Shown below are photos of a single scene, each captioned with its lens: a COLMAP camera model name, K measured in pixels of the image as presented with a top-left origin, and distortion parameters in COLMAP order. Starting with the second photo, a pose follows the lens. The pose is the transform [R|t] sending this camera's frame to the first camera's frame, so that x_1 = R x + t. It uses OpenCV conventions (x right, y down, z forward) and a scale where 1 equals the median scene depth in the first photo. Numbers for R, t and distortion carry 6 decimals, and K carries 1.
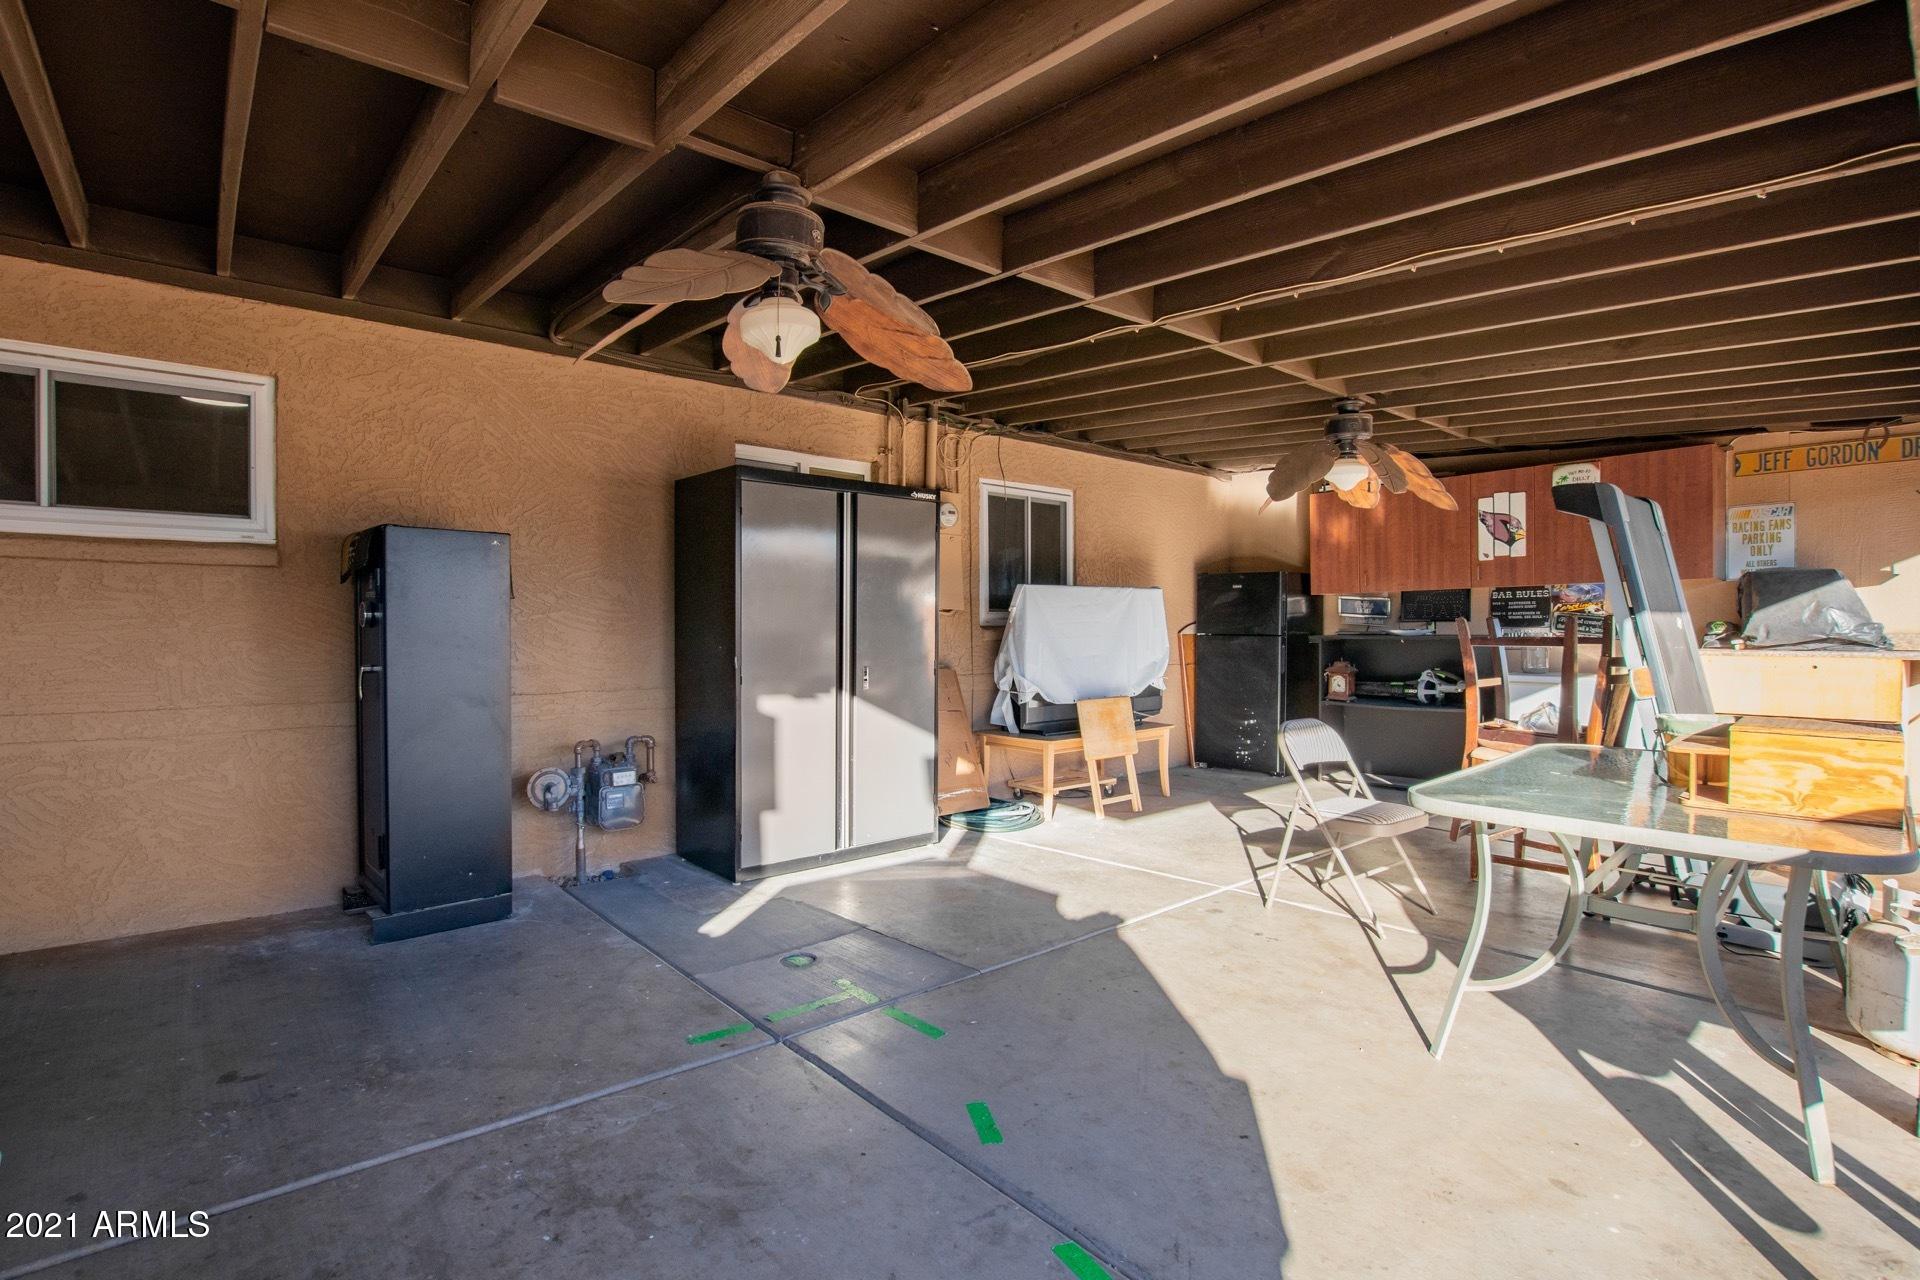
lens RADIAL K [[878.9, 0, 954.9], [0, 878.9, 644.6], [0, 0, 1]] dist [-0.024468, -0.000148]
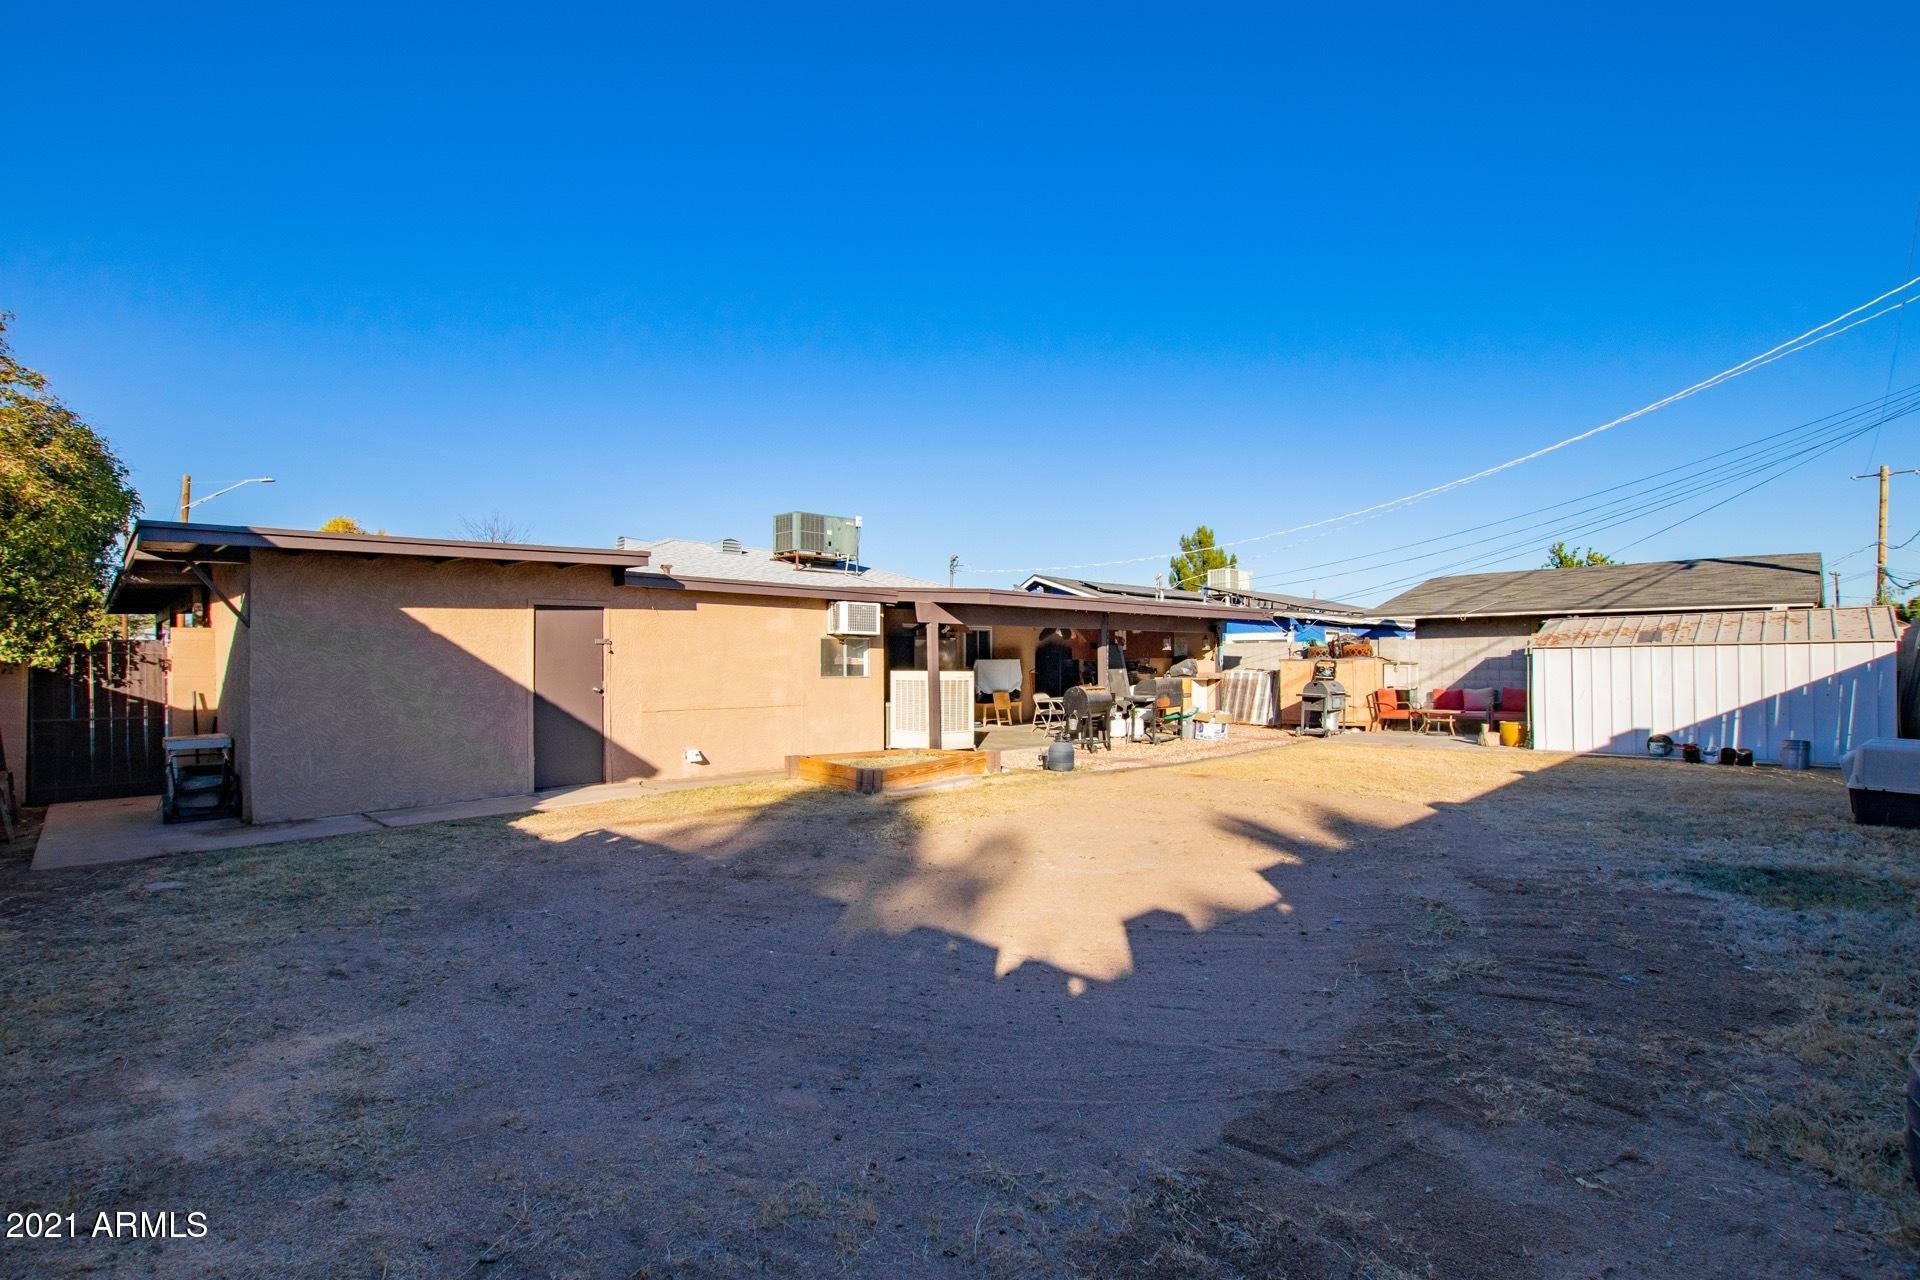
lens RADIAL K [[927.9, 0, 938.6], [0, 927.9, 650.3], [0, 0, 1]] dist [-0.021122, -0.000451]
pose [[0.998607, -0.001249, 0.052745, -0.249130], [0.002798, 0.999566, -0.029314, 0.003756], [-0.052686, 0.029421, 0.998178, -2.477534]]
